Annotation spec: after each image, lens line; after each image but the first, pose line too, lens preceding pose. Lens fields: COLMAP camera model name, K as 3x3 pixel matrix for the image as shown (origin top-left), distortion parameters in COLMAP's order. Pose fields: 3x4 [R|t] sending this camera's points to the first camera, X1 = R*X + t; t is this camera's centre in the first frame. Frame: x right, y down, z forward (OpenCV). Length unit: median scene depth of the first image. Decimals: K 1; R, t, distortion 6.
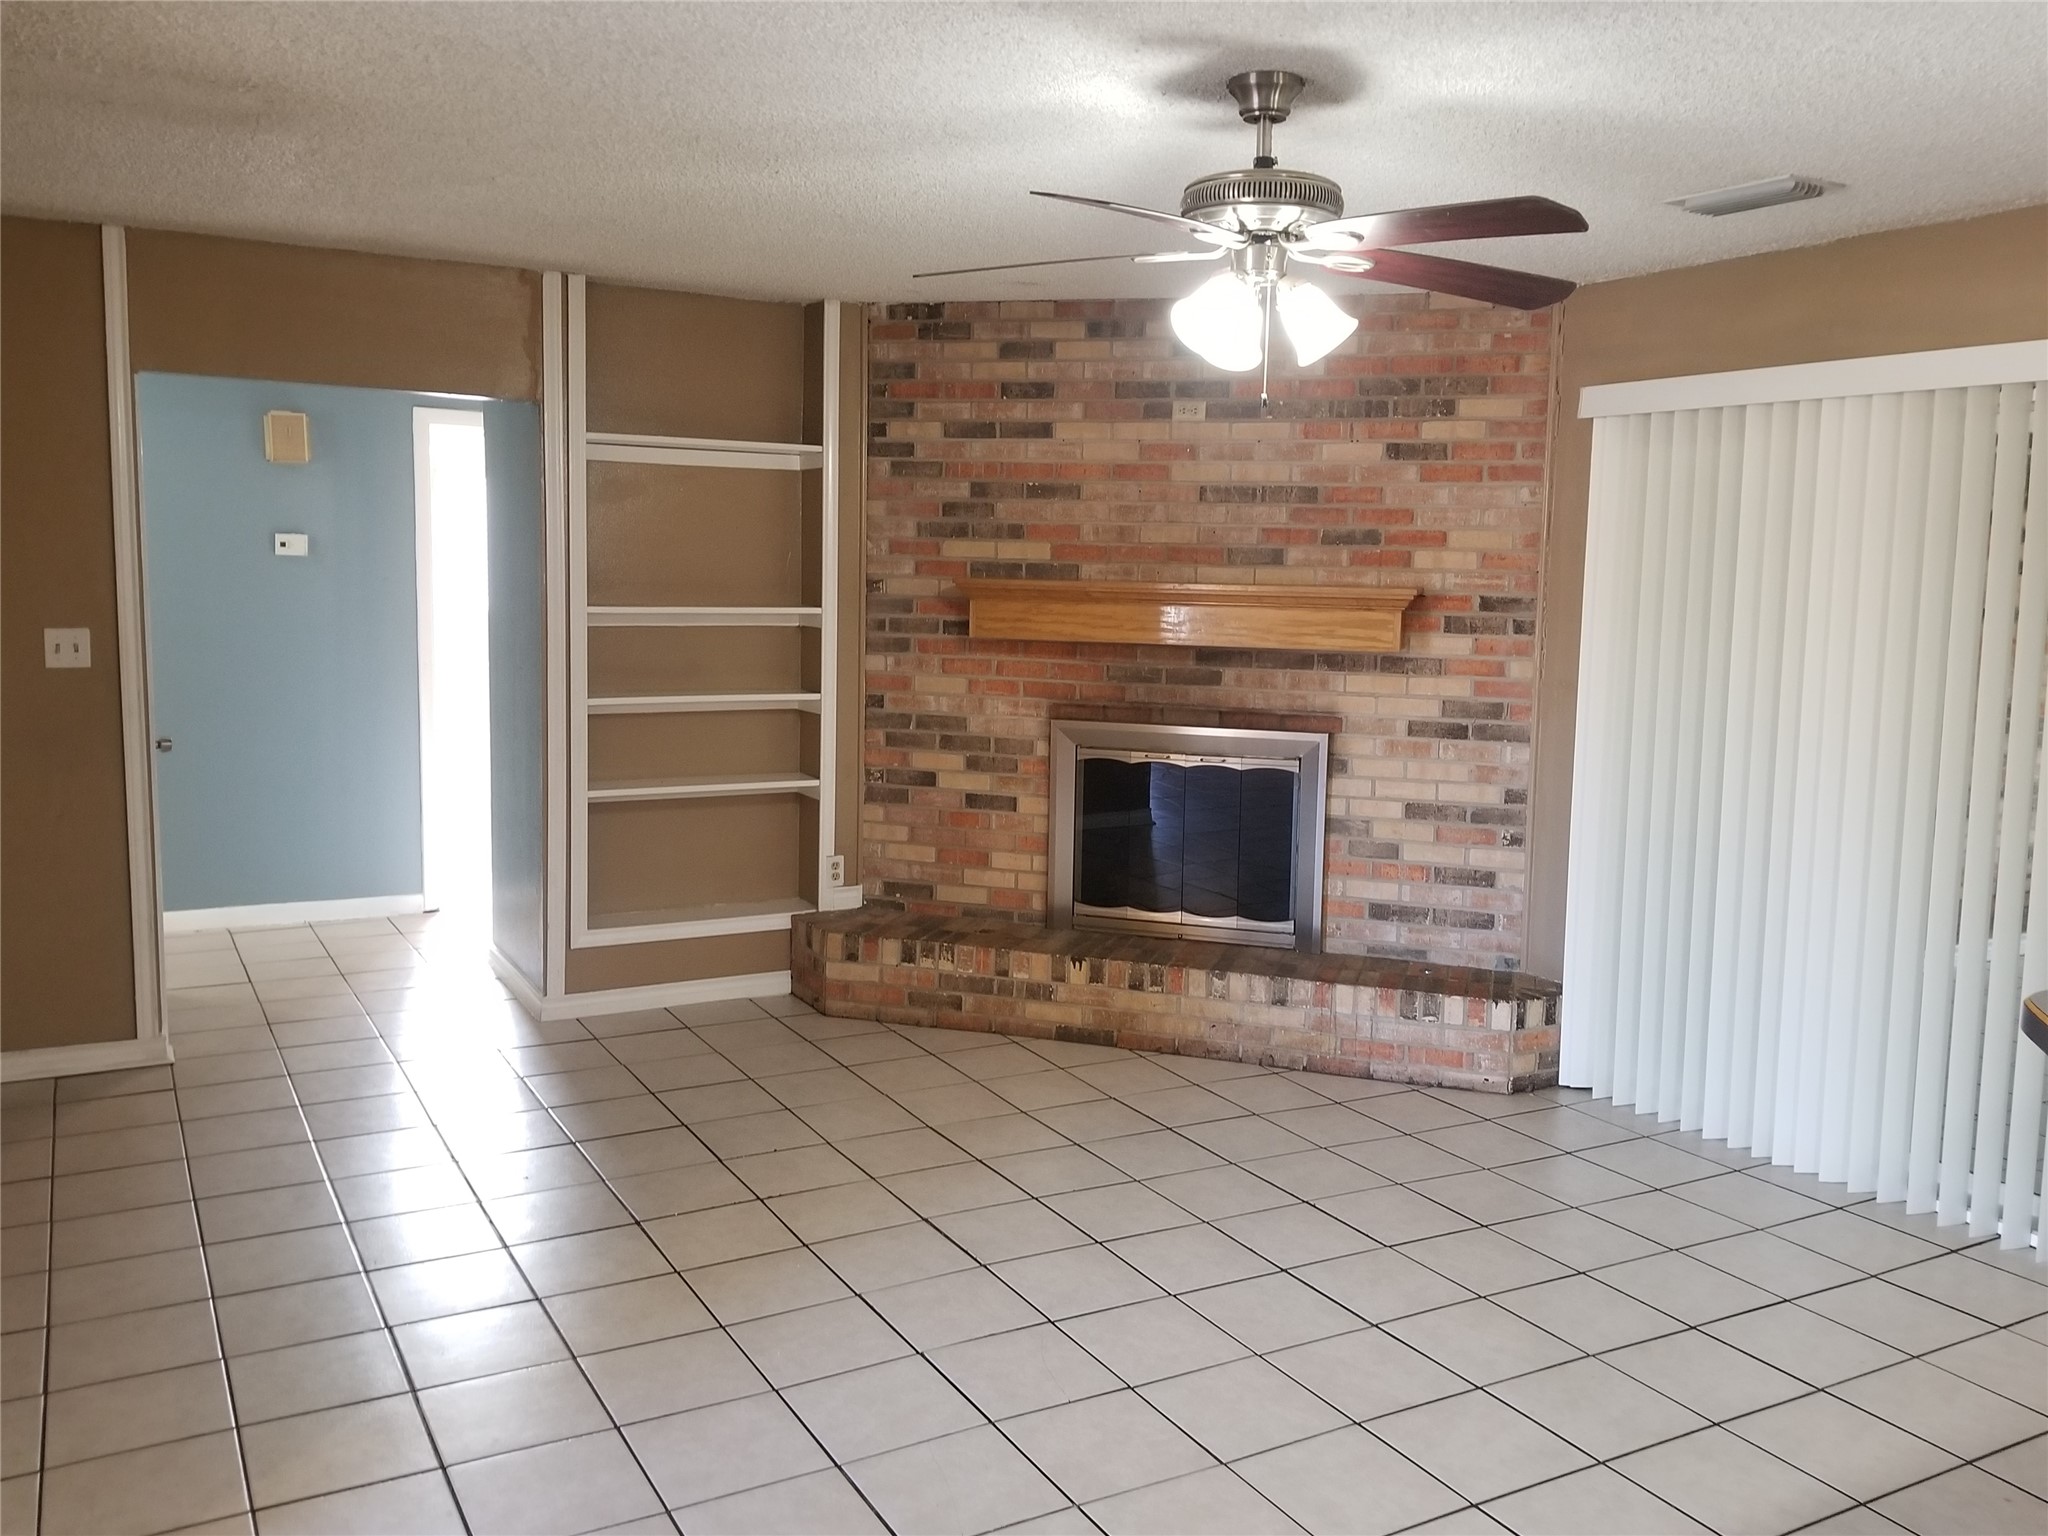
lens RADIAL K [[1667.0, 0, 1026.0], [0, 1667.0, 742.4], [0, 0, 1]] dist [0.131317, -0.227817]
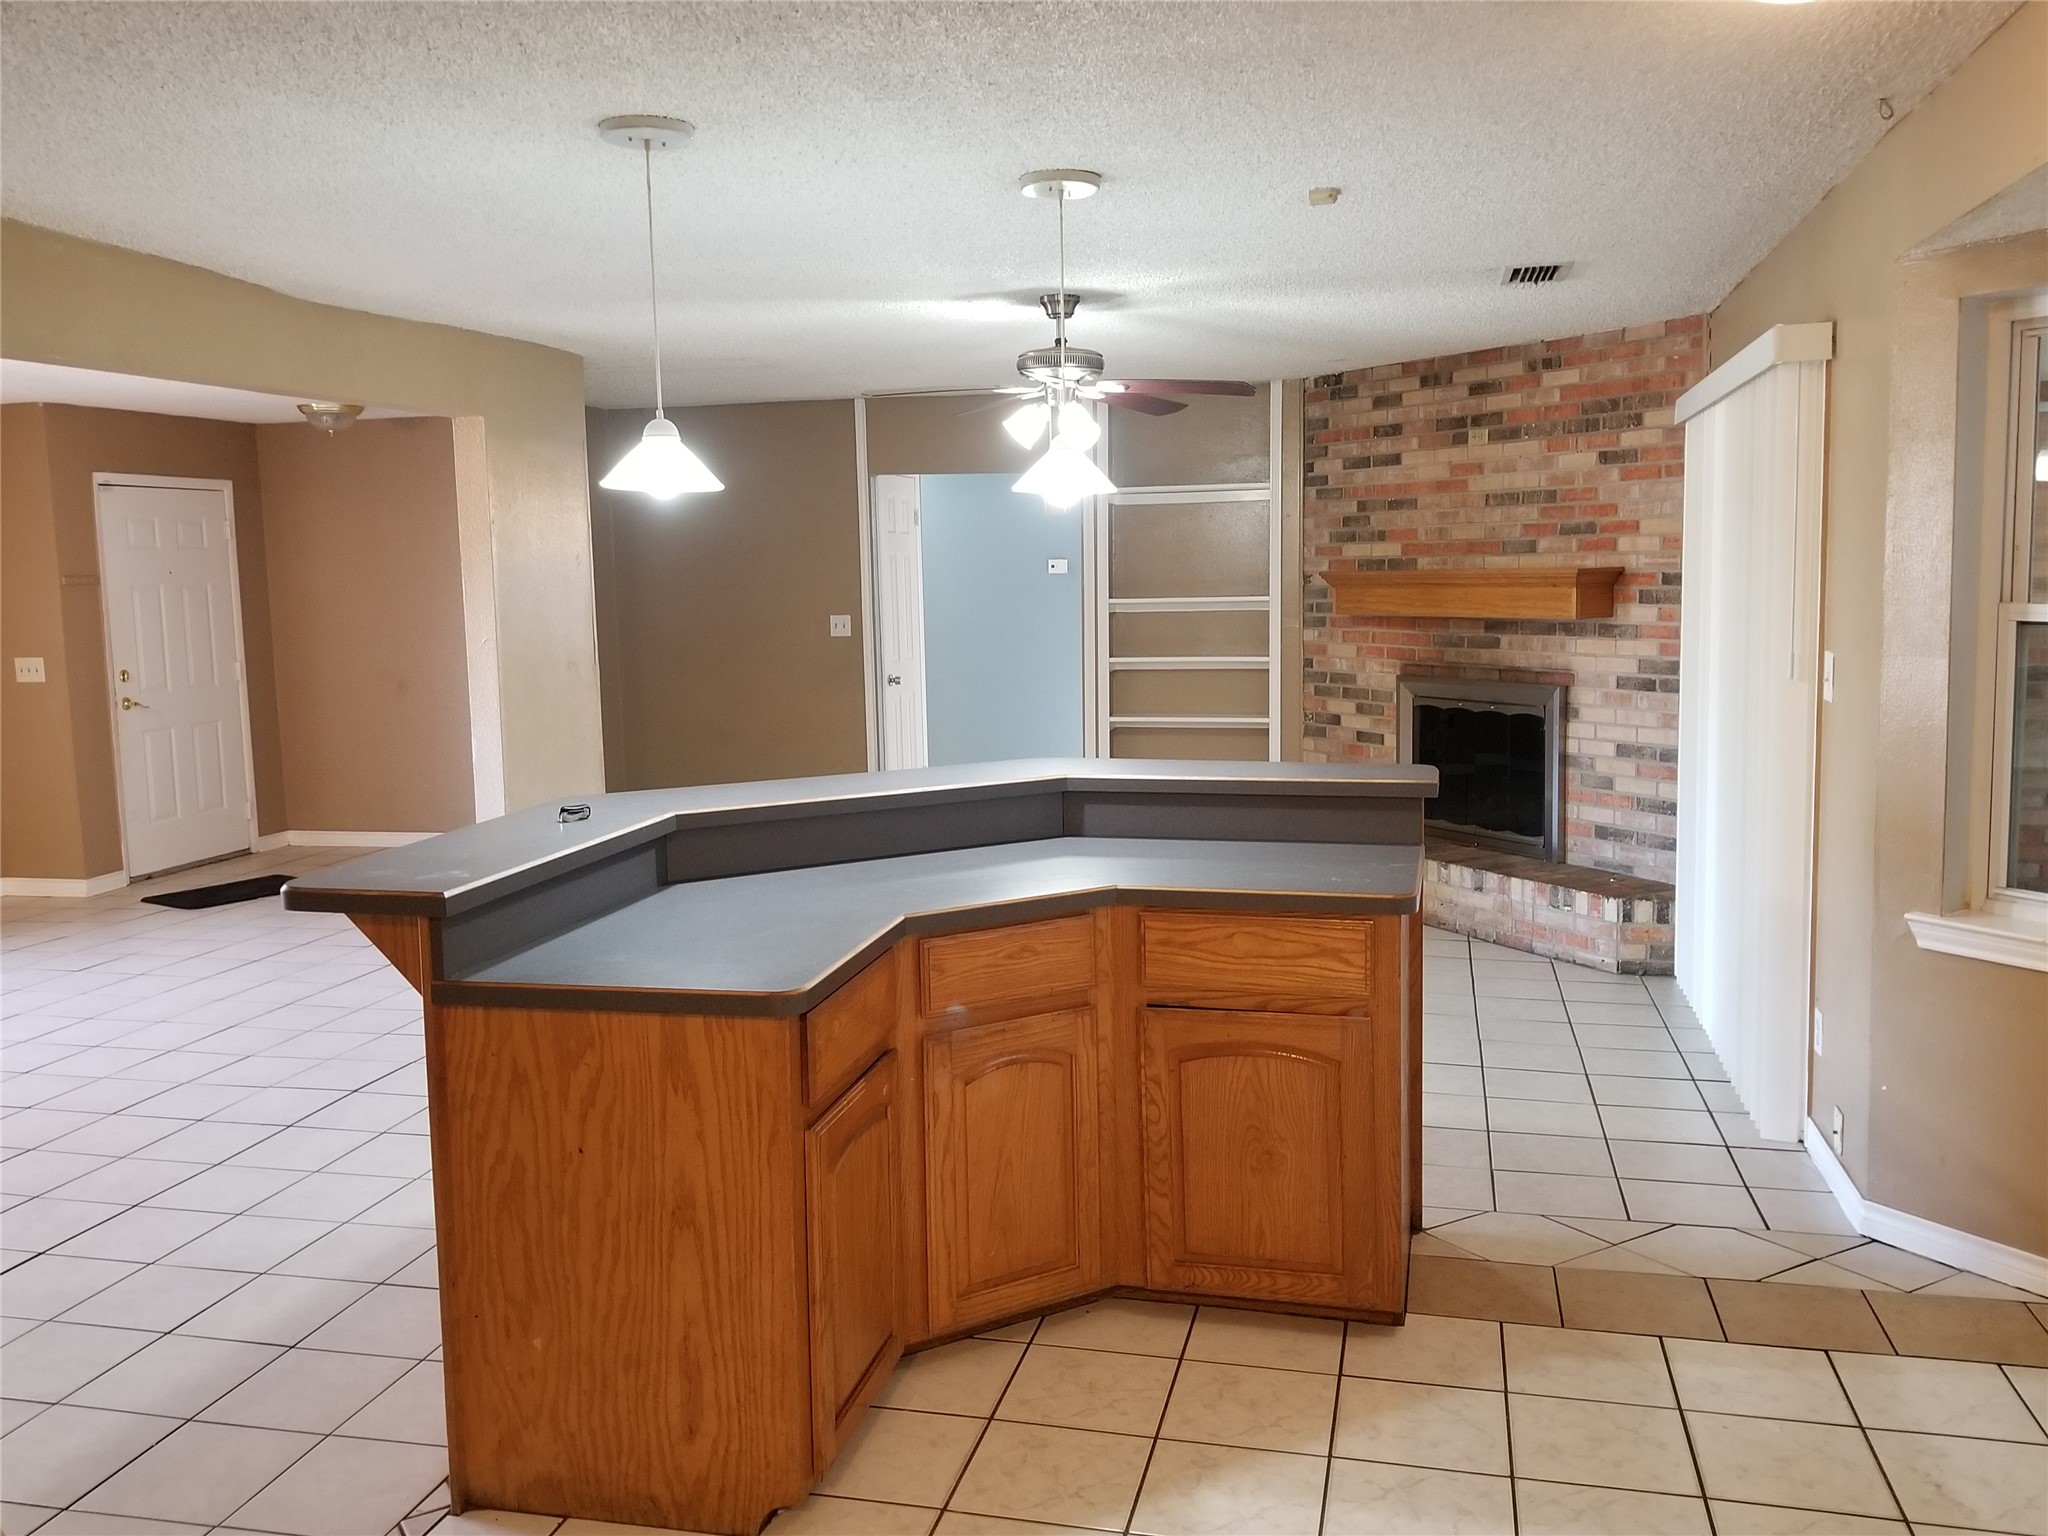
lens RADIAL K [[1667.0, 0, 1026.0], [0, 1667.0, 742.4], [0, 0, 1]] dist [0.131317, -0.227817]
pose [[0.737981, 0.037151, -0.673798, 0.731907], [-0.042517, 0.999059, 0.008517, 0.042672], [0.673480, 0.022362, 0.738867, -0.196766]]
